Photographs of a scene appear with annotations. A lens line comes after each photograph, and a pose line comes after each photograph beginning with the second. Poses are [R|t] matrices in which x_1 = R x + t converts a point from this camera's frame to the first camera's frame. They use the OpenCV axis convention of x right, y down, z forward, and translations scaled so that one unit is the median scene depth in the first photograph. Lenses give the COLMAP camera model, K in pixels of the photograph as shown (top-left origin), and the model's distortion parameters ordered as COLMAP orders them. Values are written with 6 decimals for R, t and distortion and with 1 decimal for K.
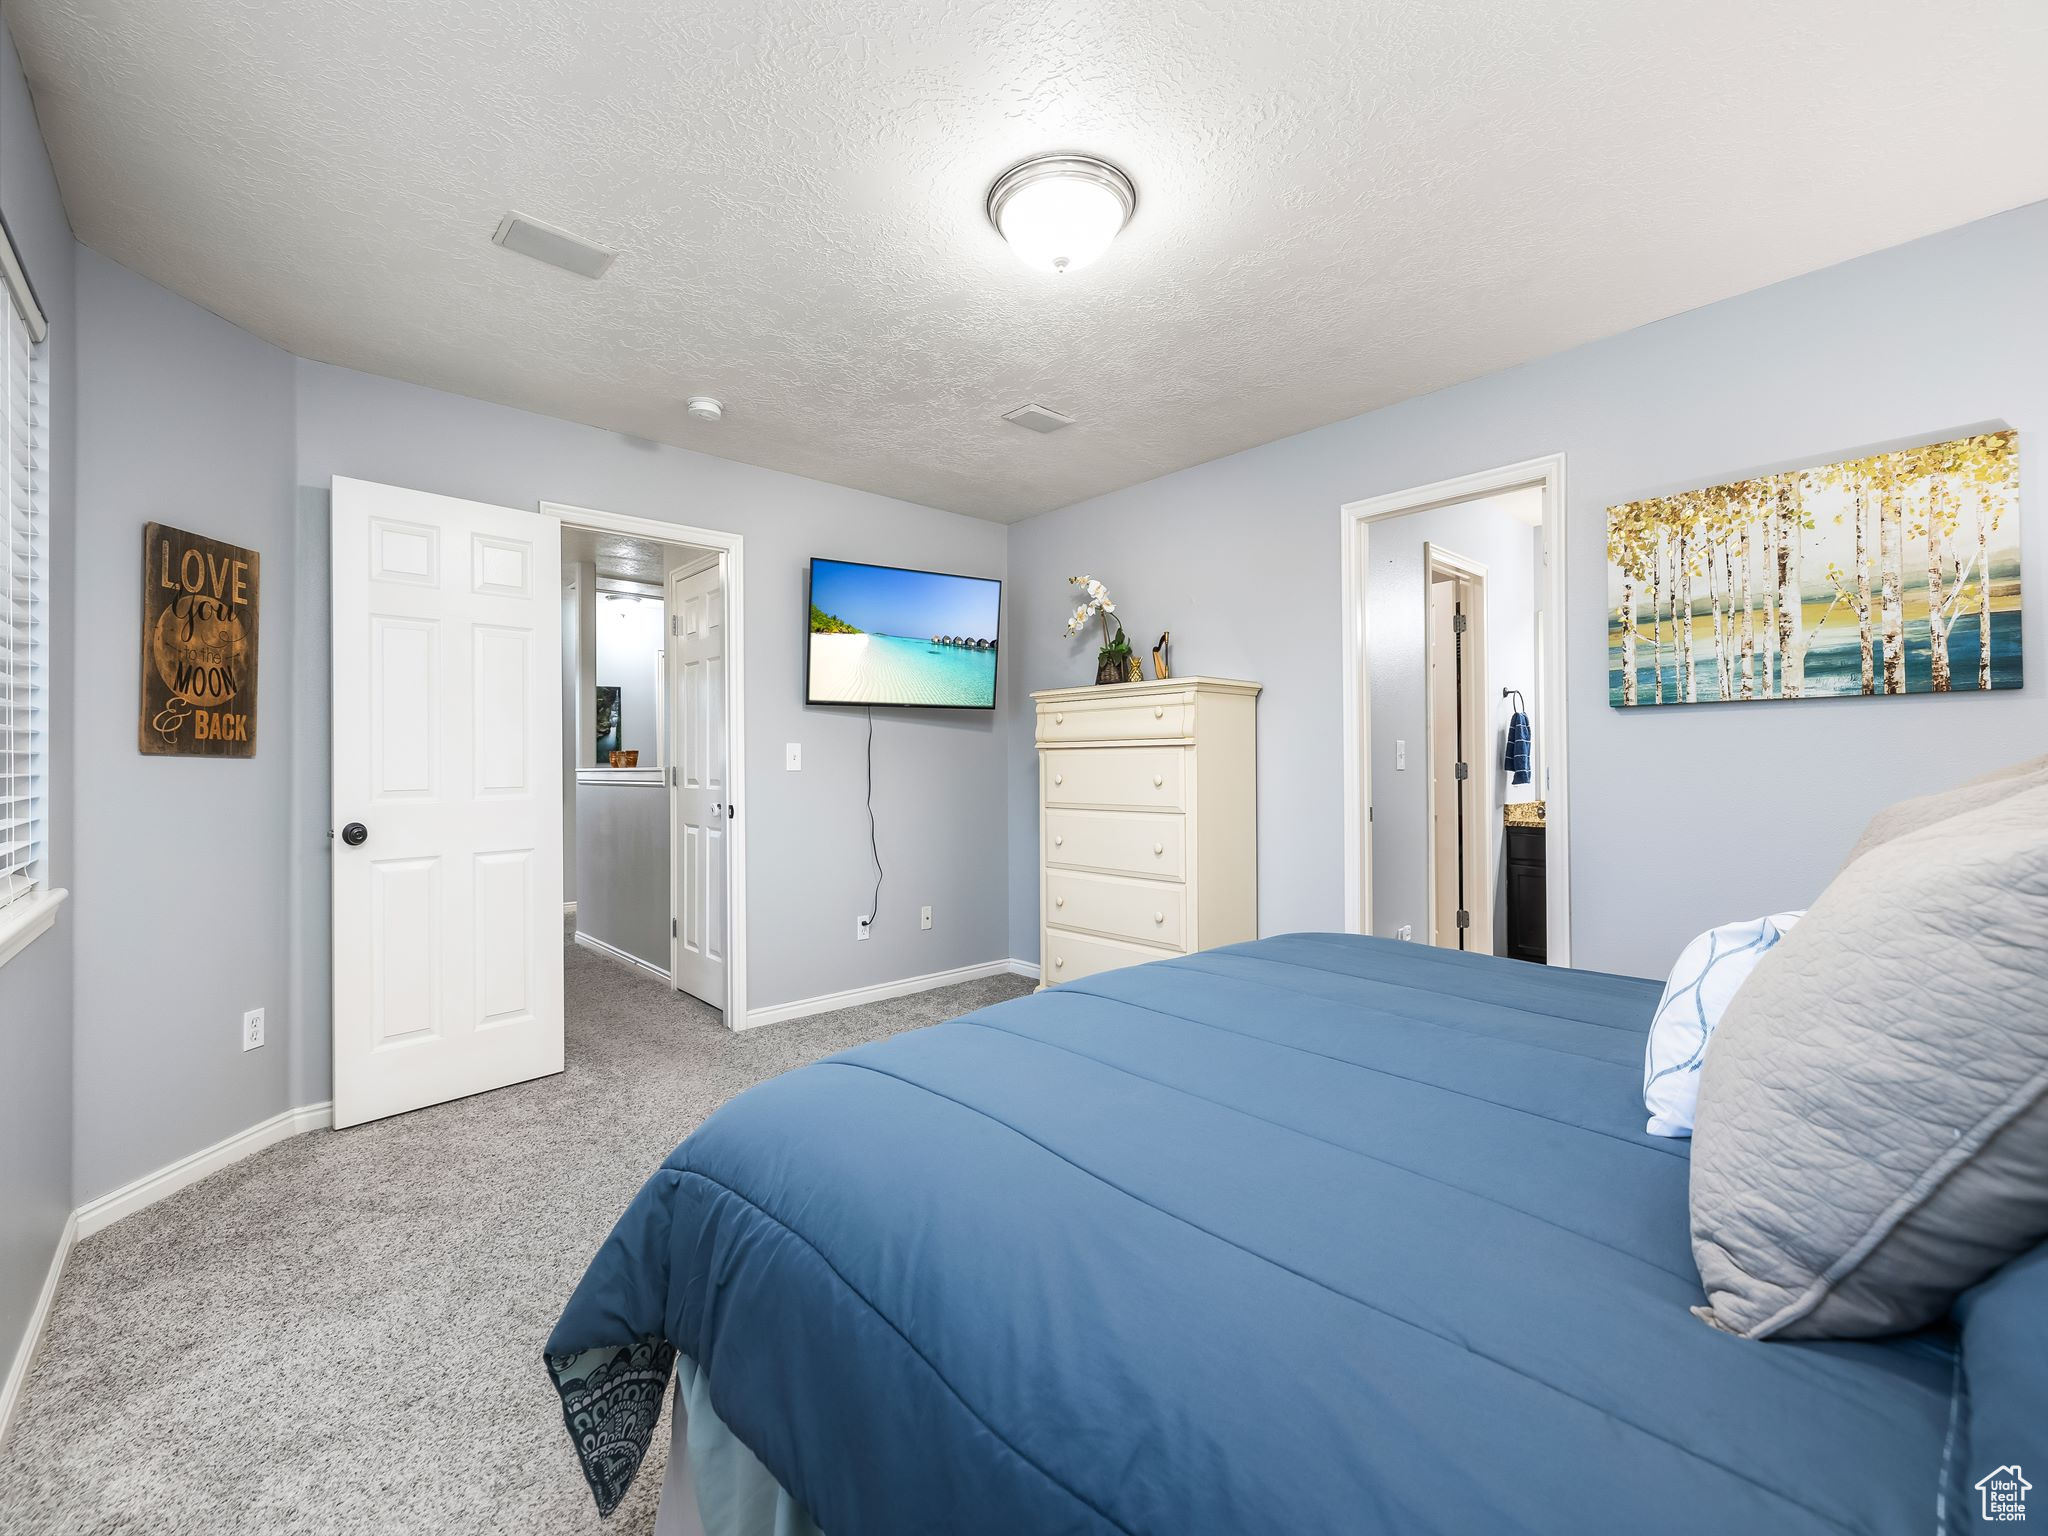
lens RADIAL K [[870.5, 0, 1024.0], [0, 870.5, 755.6], [0, 0, 1]] dist [-0.000573, -0.000278]
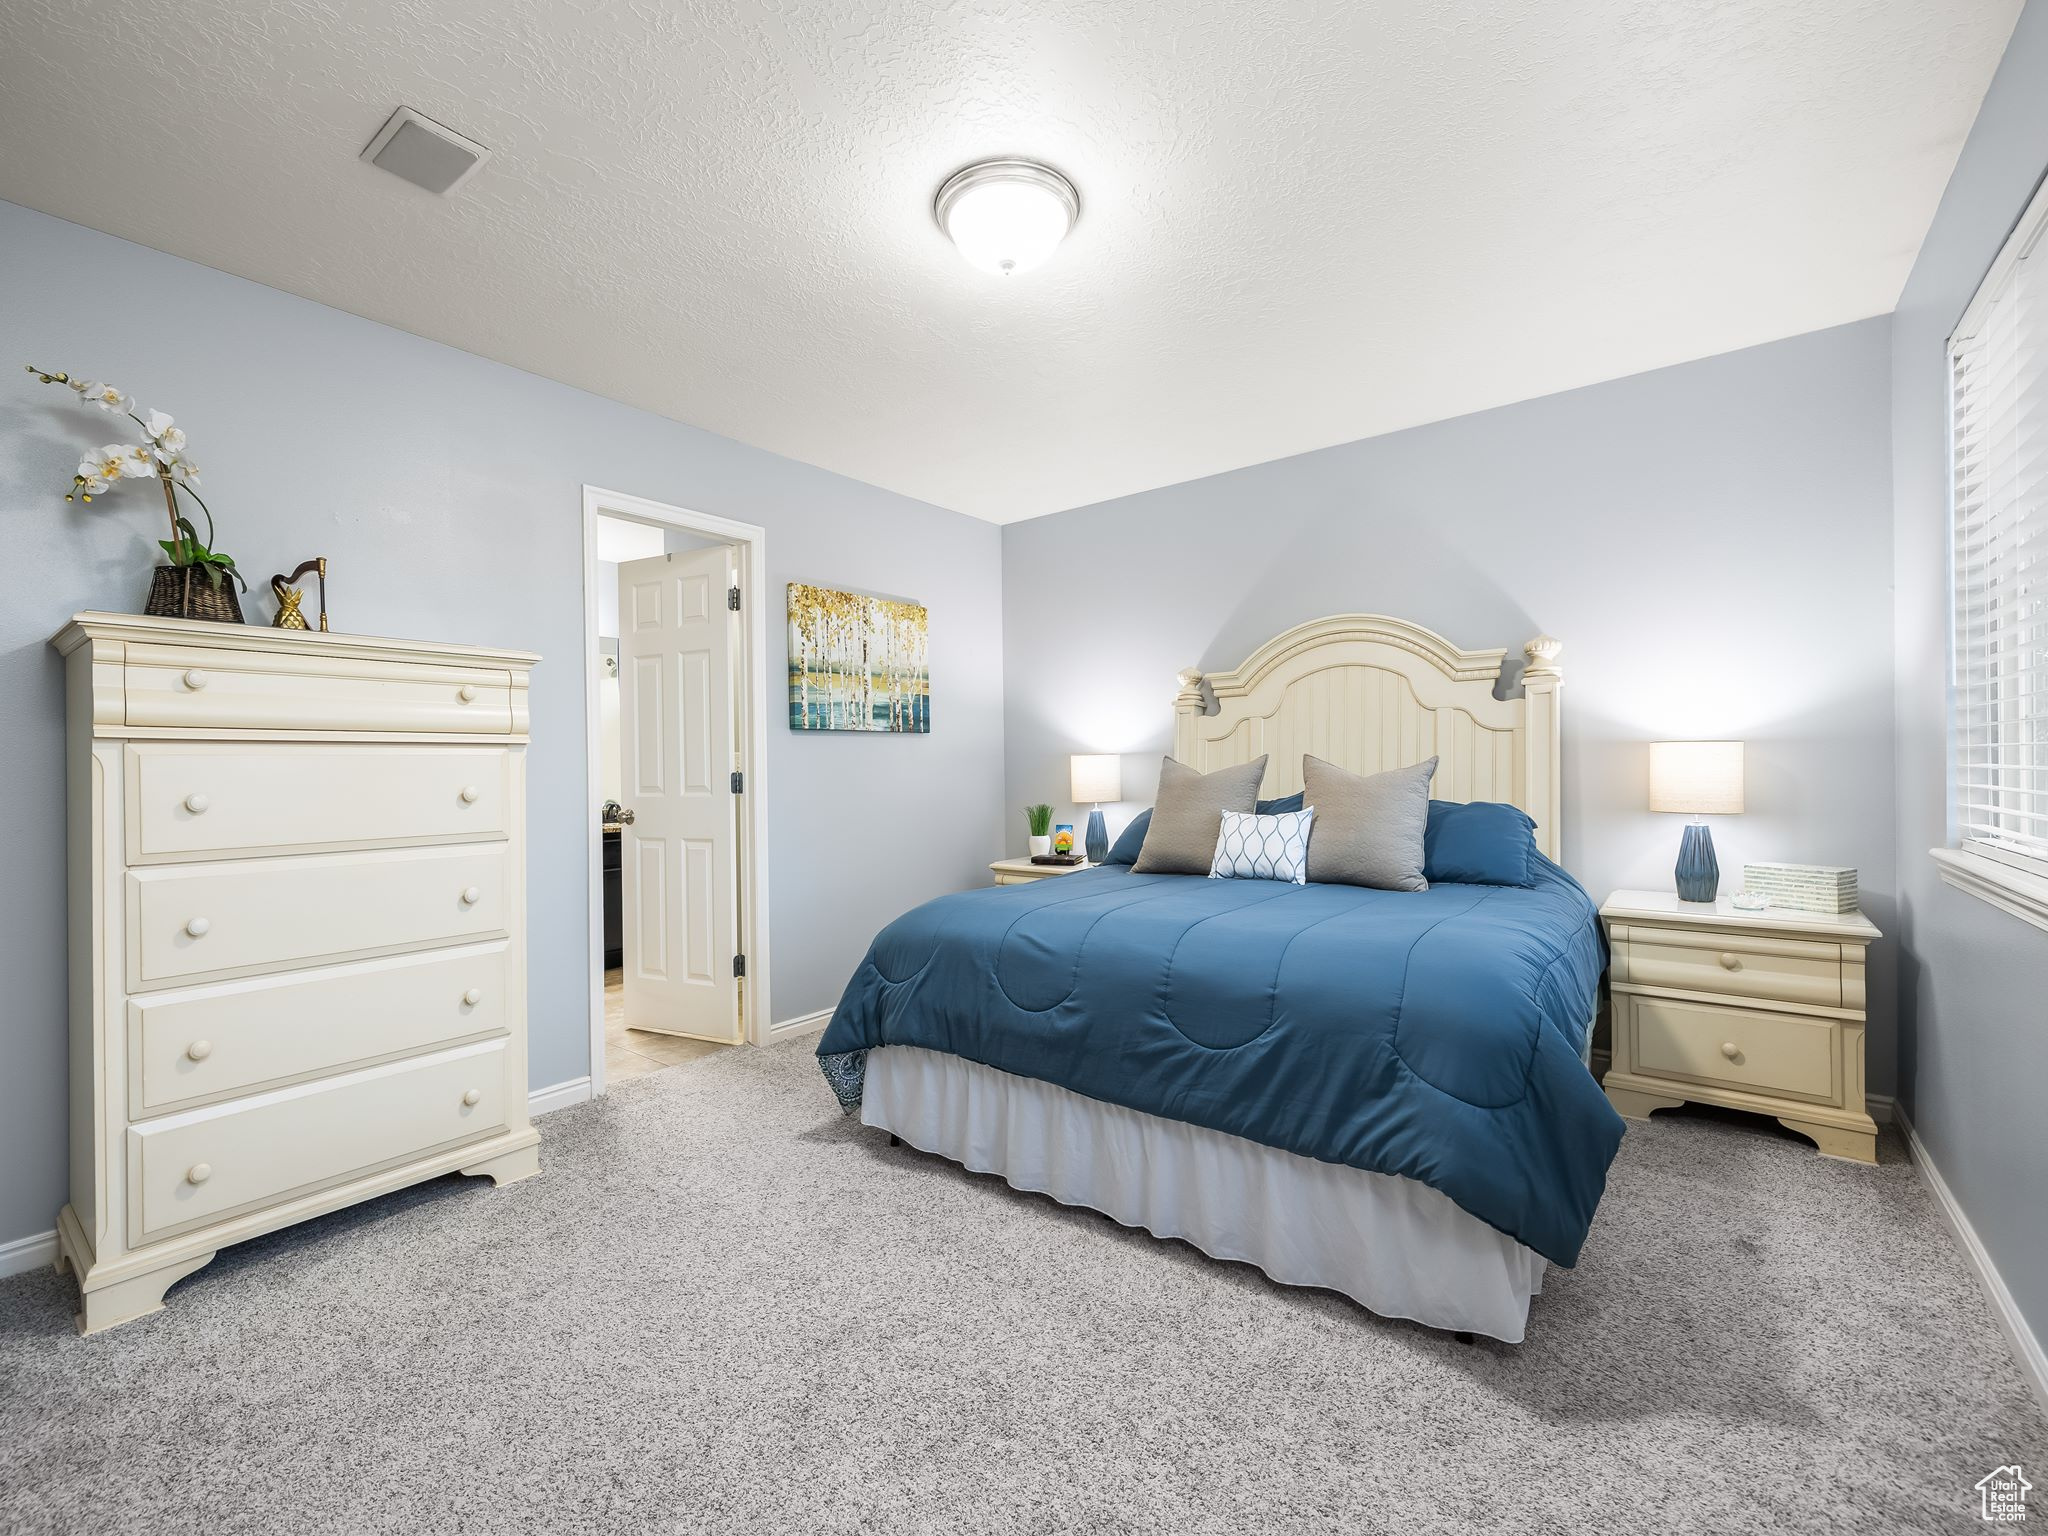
lens RADIAL K [[870.5, 0, 1025.1], [0, 870.5, 774.4], [0, 0, 1]] dist [-0.000573, -0.000278]
pose [[-0.175820, 0.004679, 0.984411, -0.803116], [0.009167, 0.999953, -0.003116, 0.026256], [-0.984380, 0.008476, -0.175854, 0.956900]]
